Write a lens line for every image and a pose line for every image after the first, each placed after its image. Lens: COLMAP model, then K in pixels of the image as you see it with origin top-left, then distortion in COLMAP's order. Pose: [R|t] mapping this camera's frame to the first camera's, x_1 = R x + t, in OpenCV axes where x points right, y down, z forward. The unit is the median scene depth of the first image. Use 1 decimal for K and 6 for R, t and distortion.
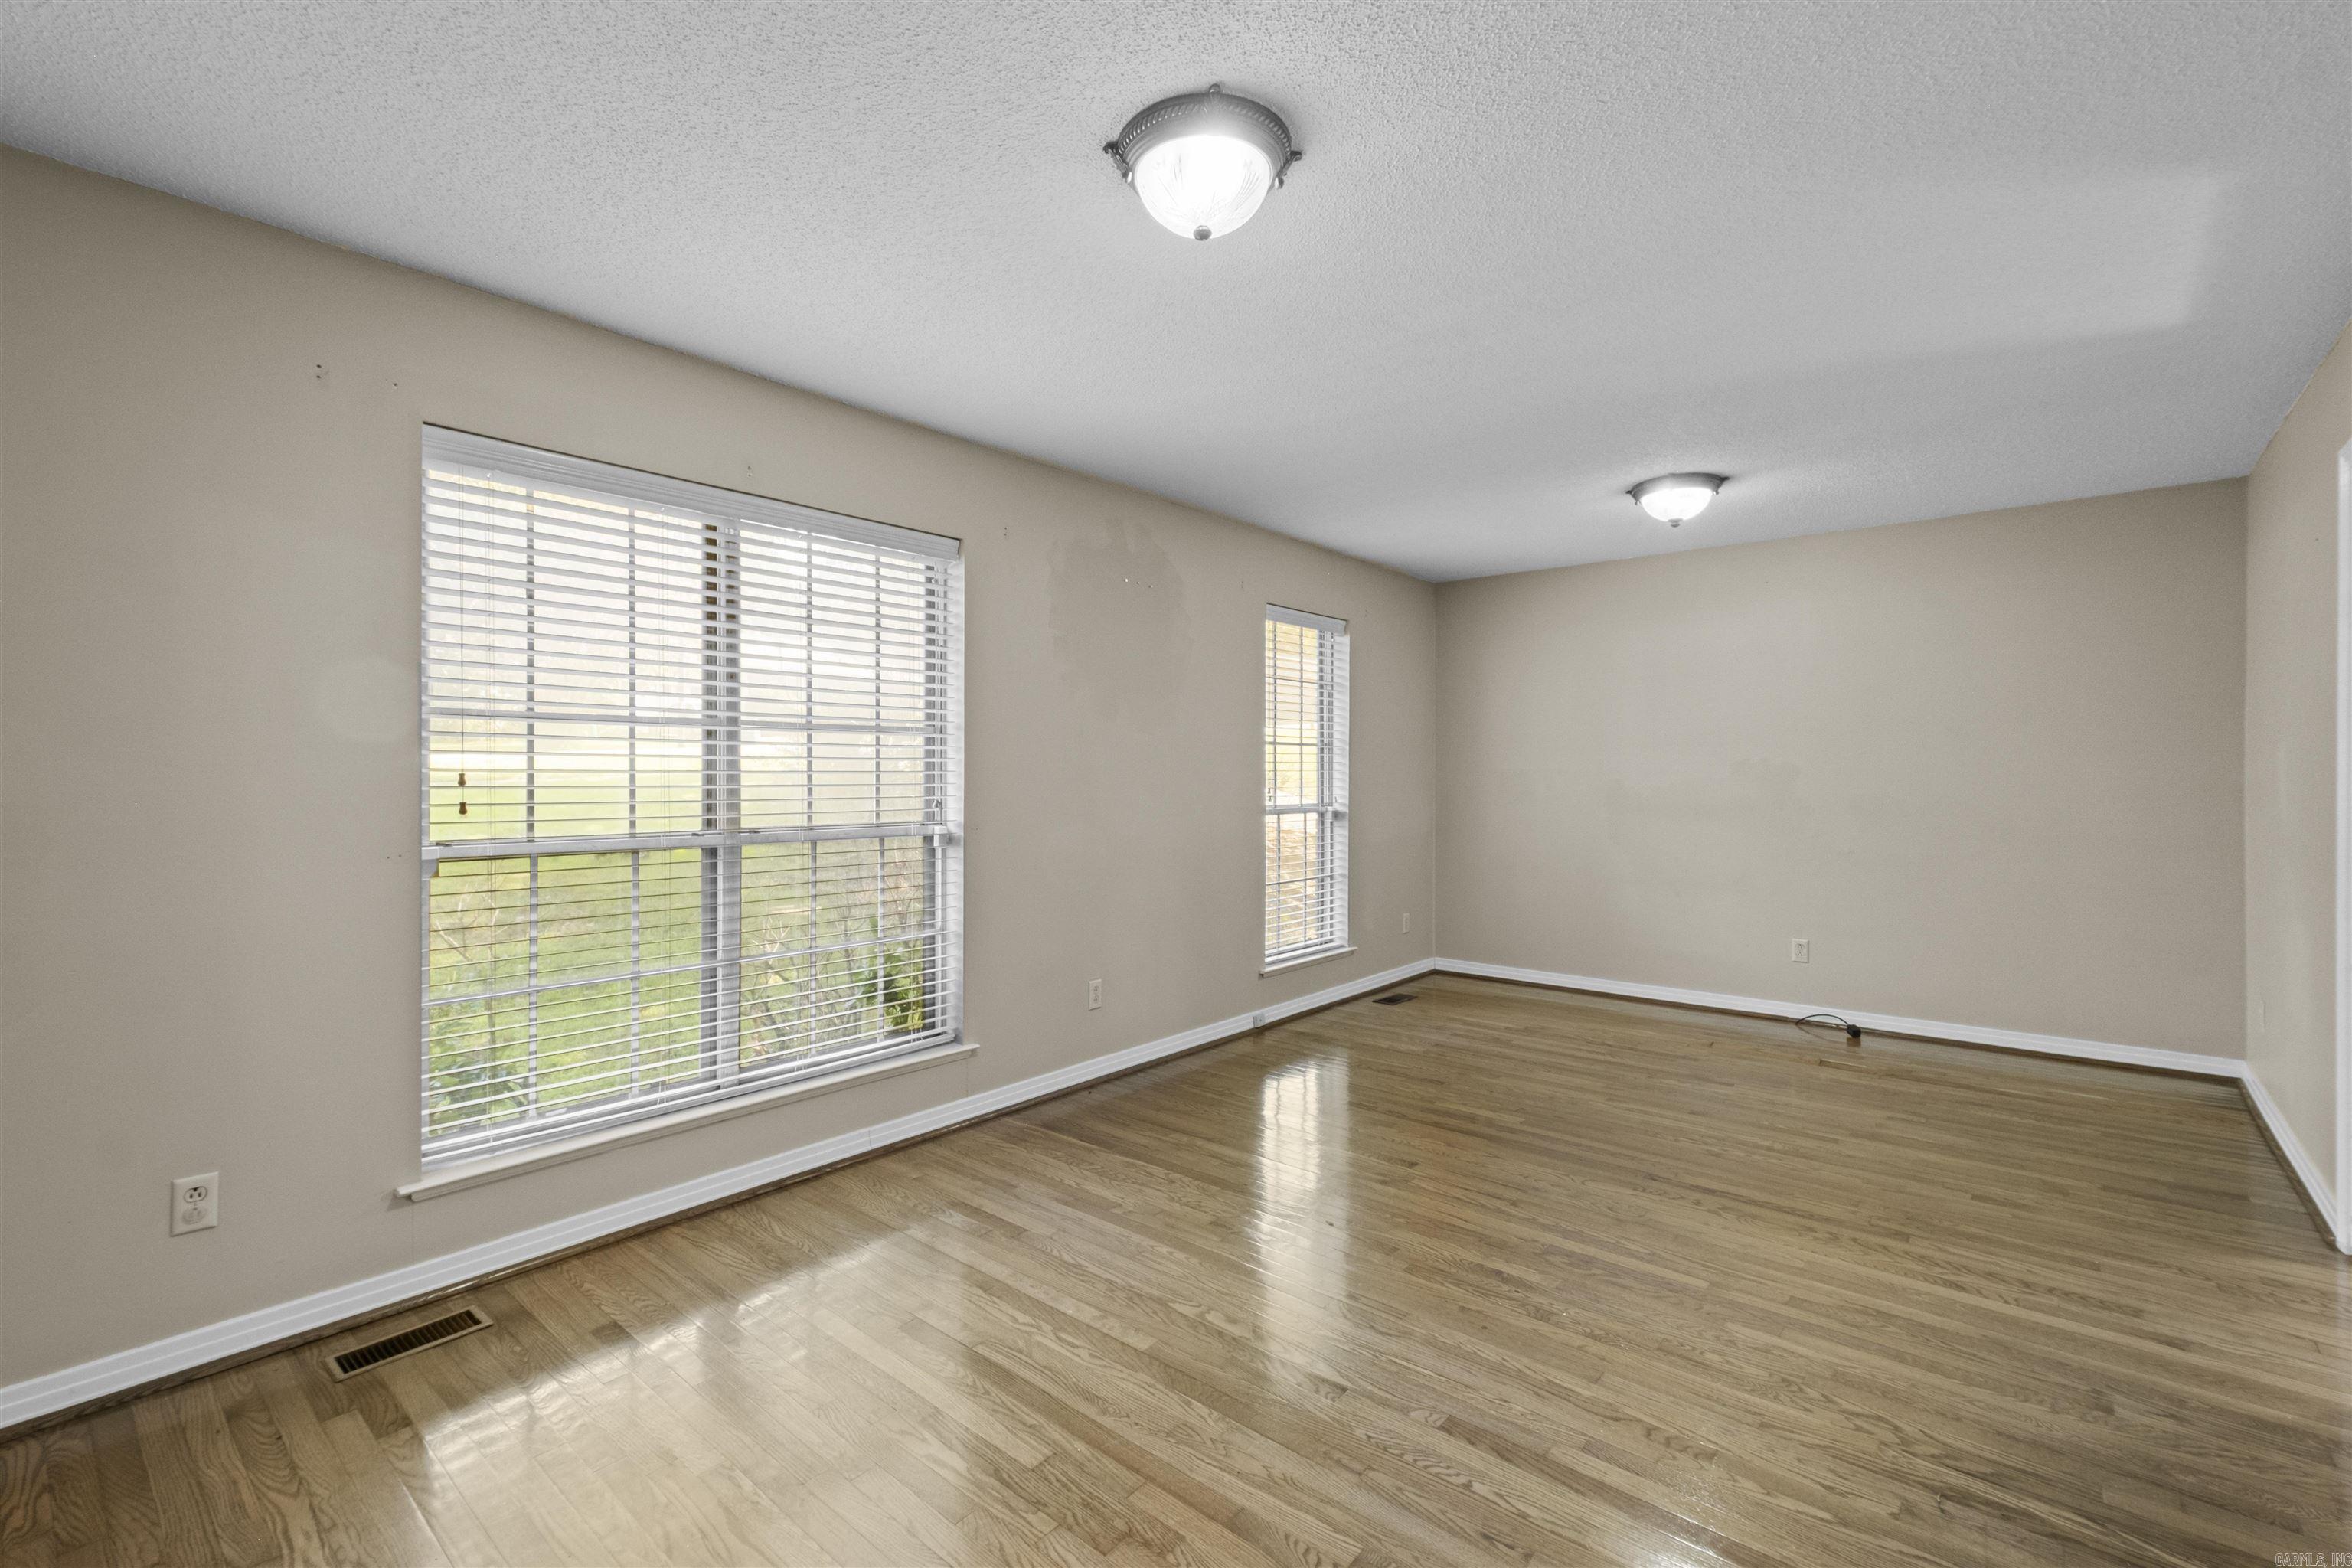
lens RADIAL K [[1020.7, 0, 1167.8], [0, 1020.7, 776.9], [0, 0, 1]] dist [0.003193, -0.001849]
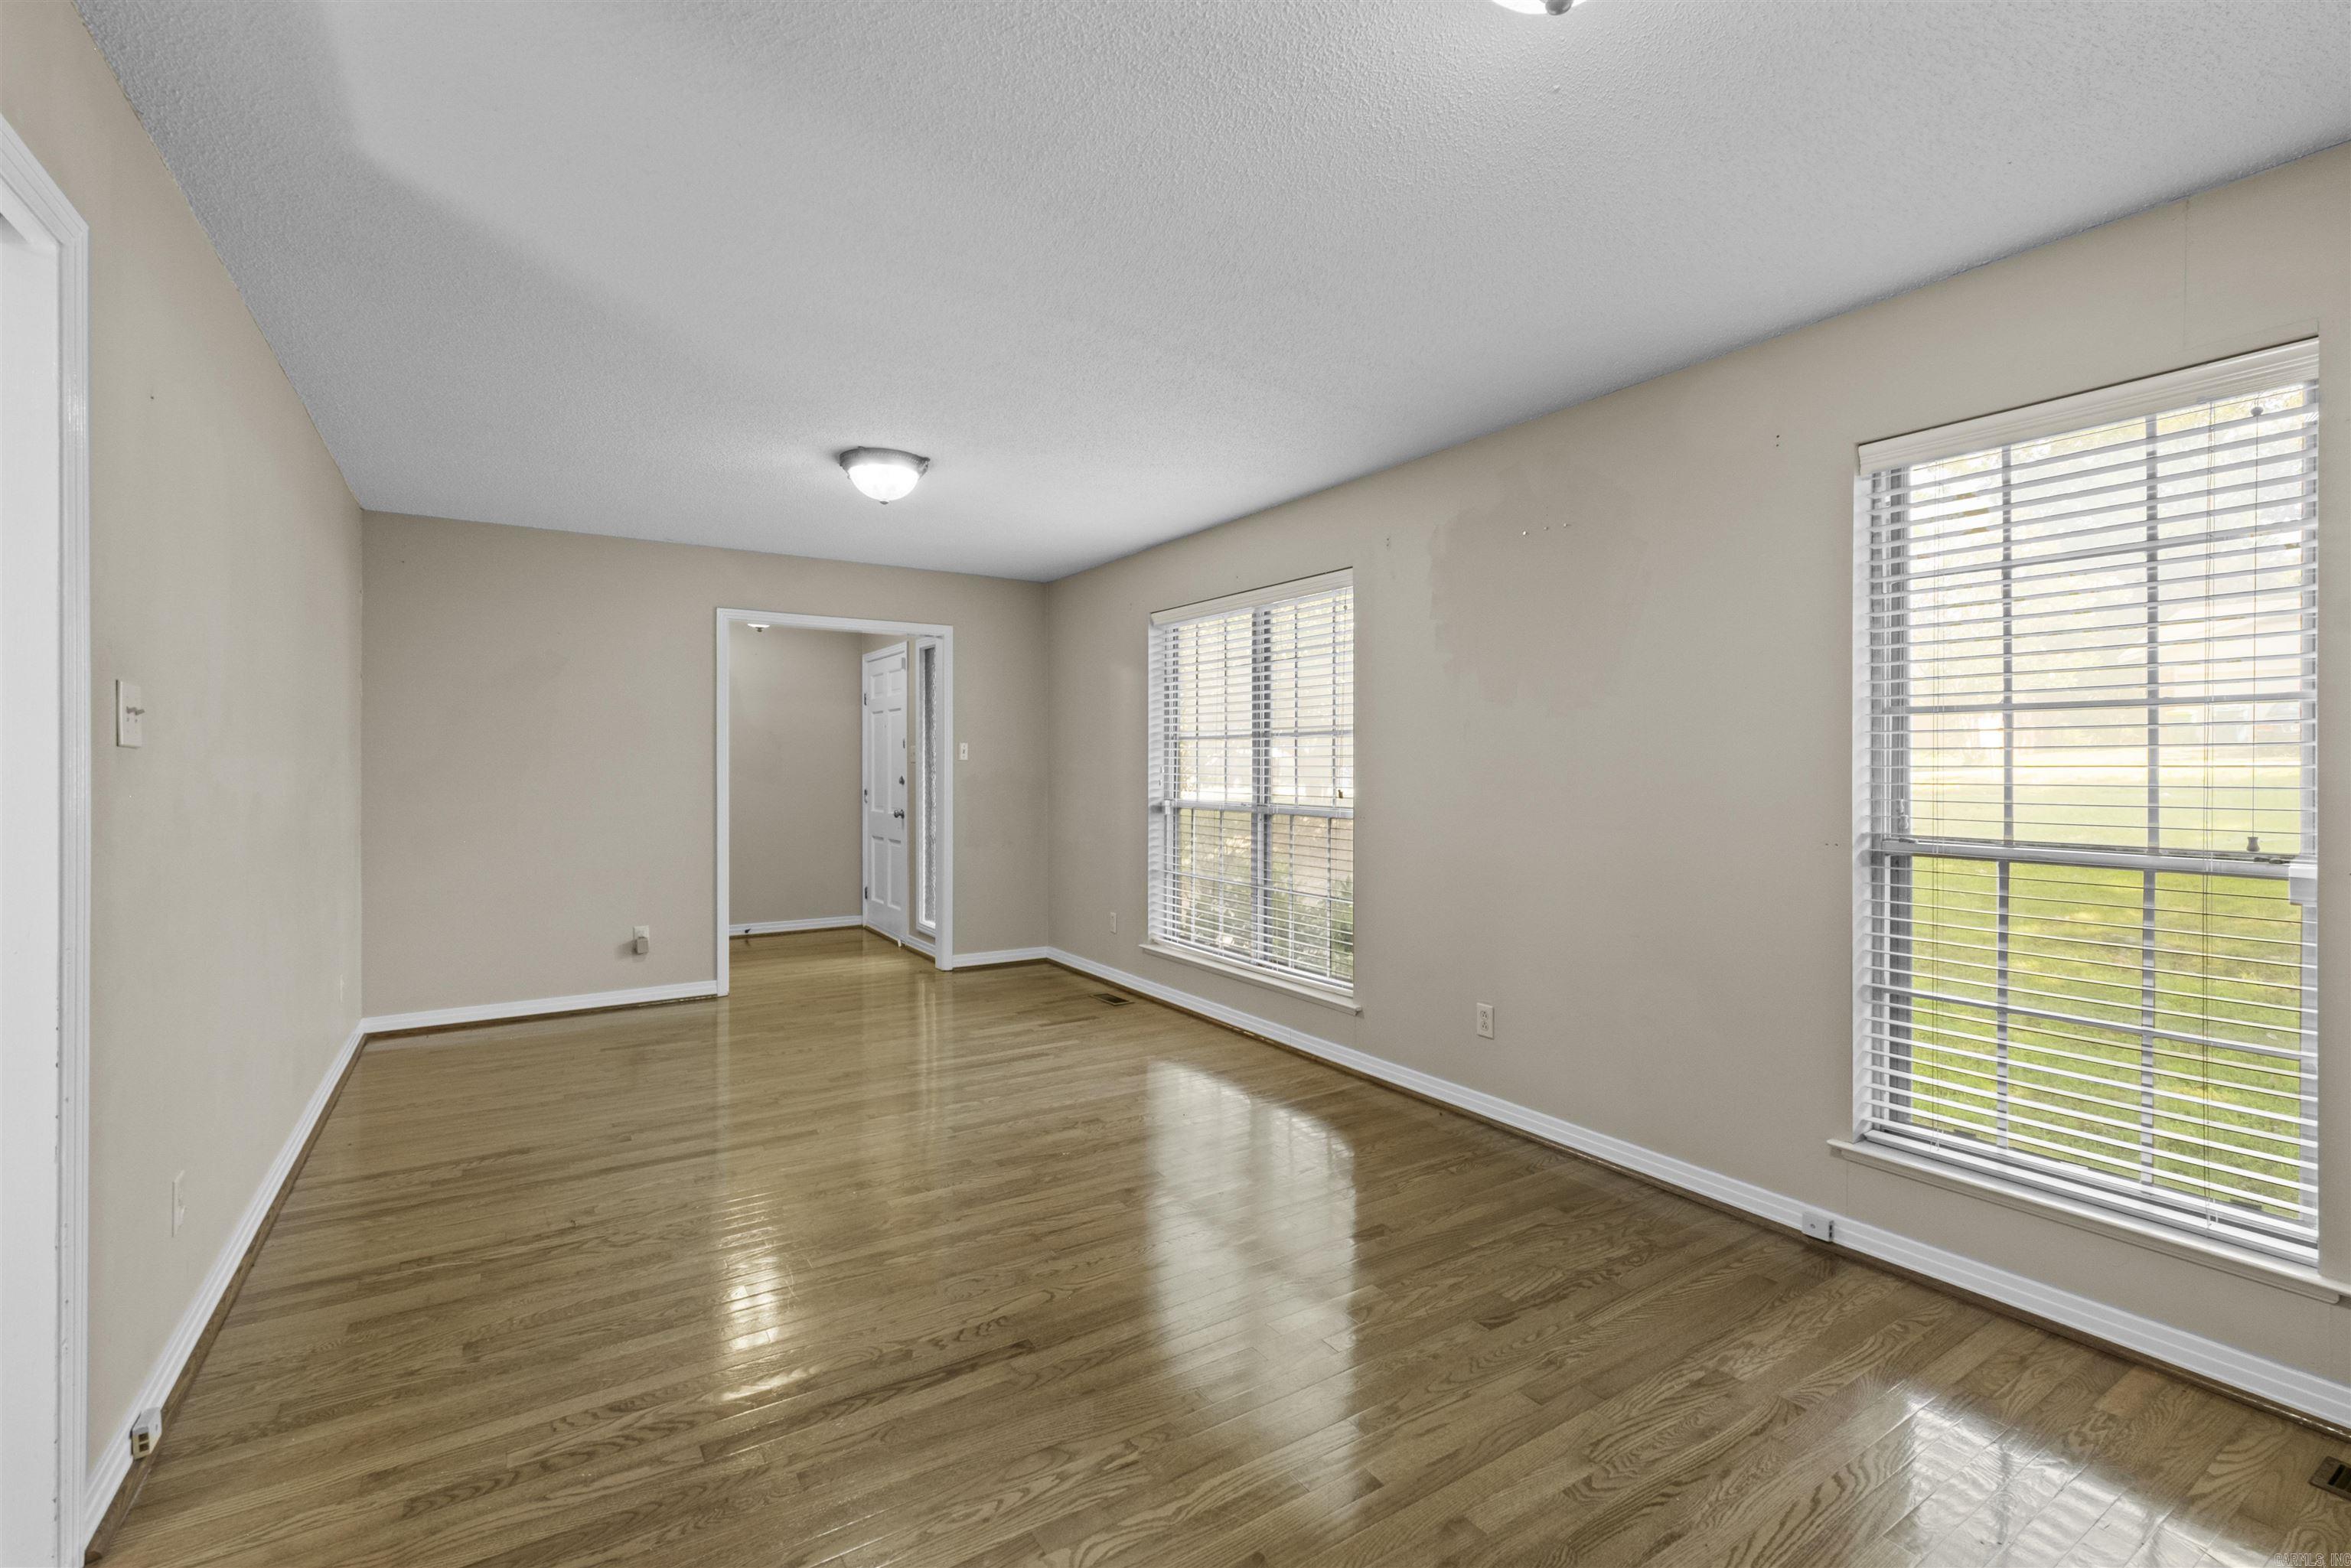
lens RADIAL K [[1020.2, 0, 1153.2], [0, 1020.2, 780.5], [0, 0, 1]] dist [0.003193, -0.001849]
pose [[-0.289134, 0.013828, -0.957189, 1.002709], [-0.006950, 0.999839, 0.016544, -0.007275], [0.957263, 0.011436, -0.288991, 1.155614]]
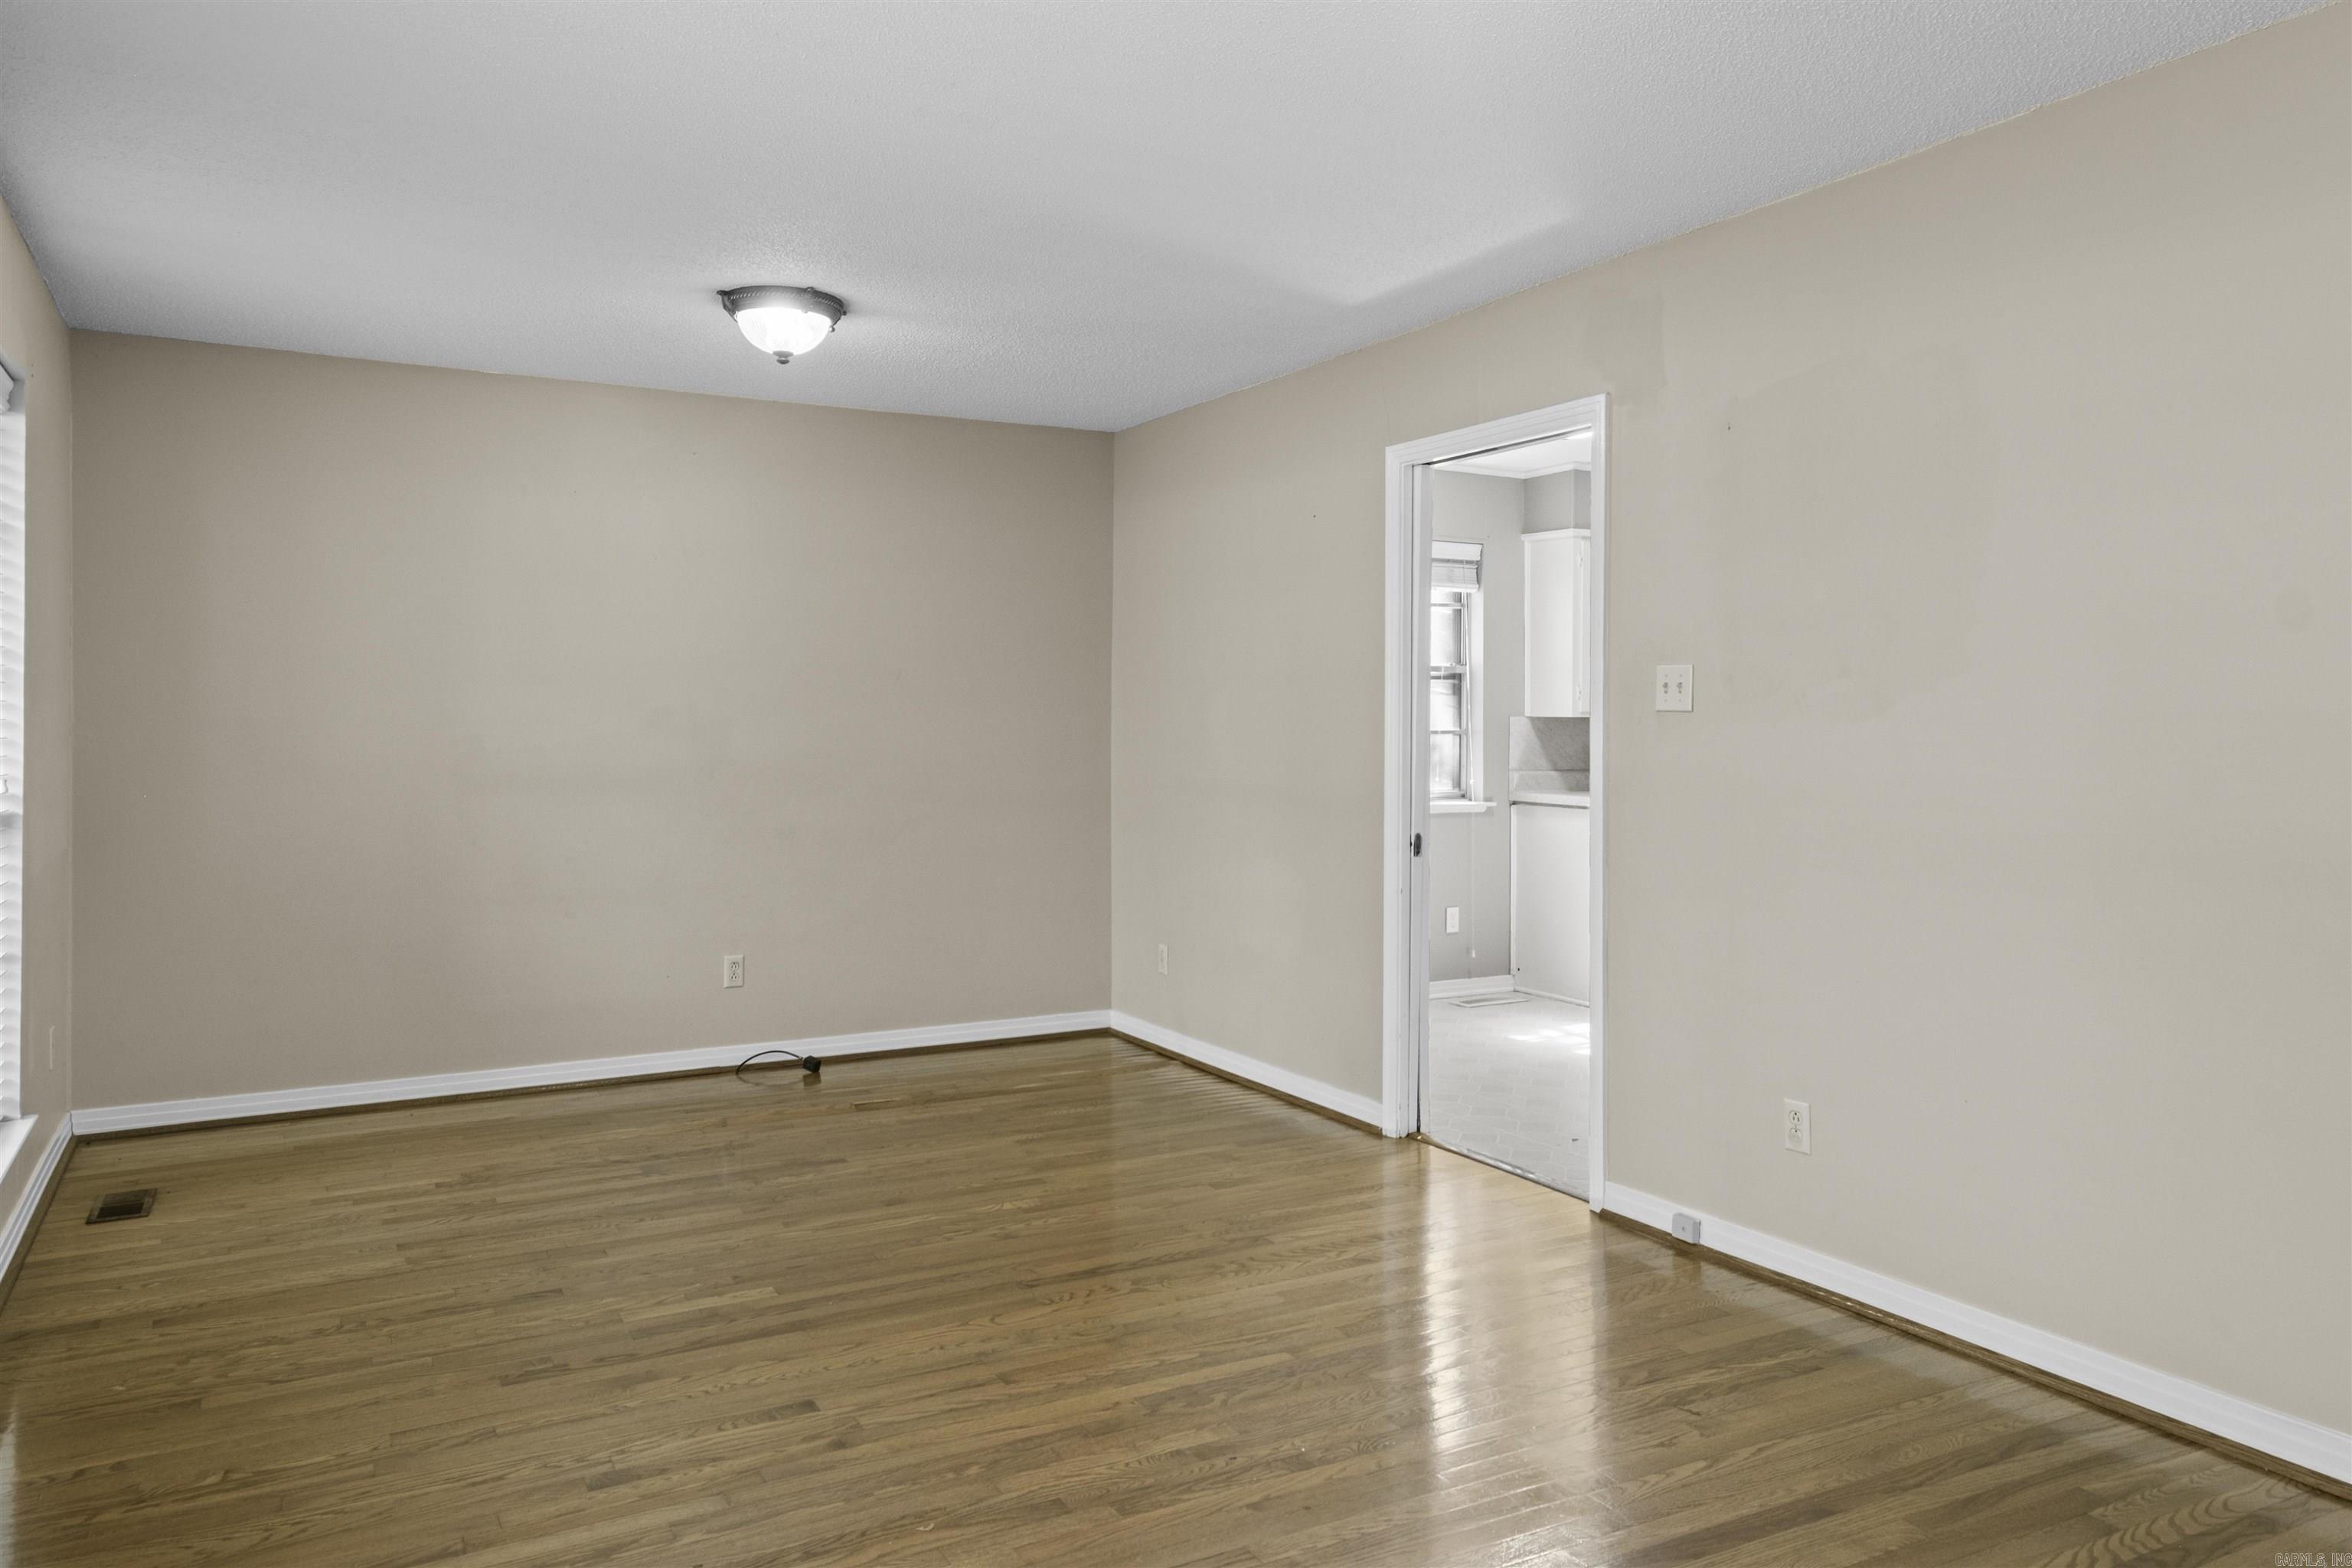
lens RADIAL K [[1633.0, 0, 1154.3], [0, 1633.0, 726.2], [0, 0, 1]] dist [0.011161, 0.029328]
pose [[0.352000, -0.001410, 0.935999, -0.519266], [0.004029, 0.999992, -0.000009, -0.002732], [-0.935992, 0.003774, 0.352002, 0.456045]]
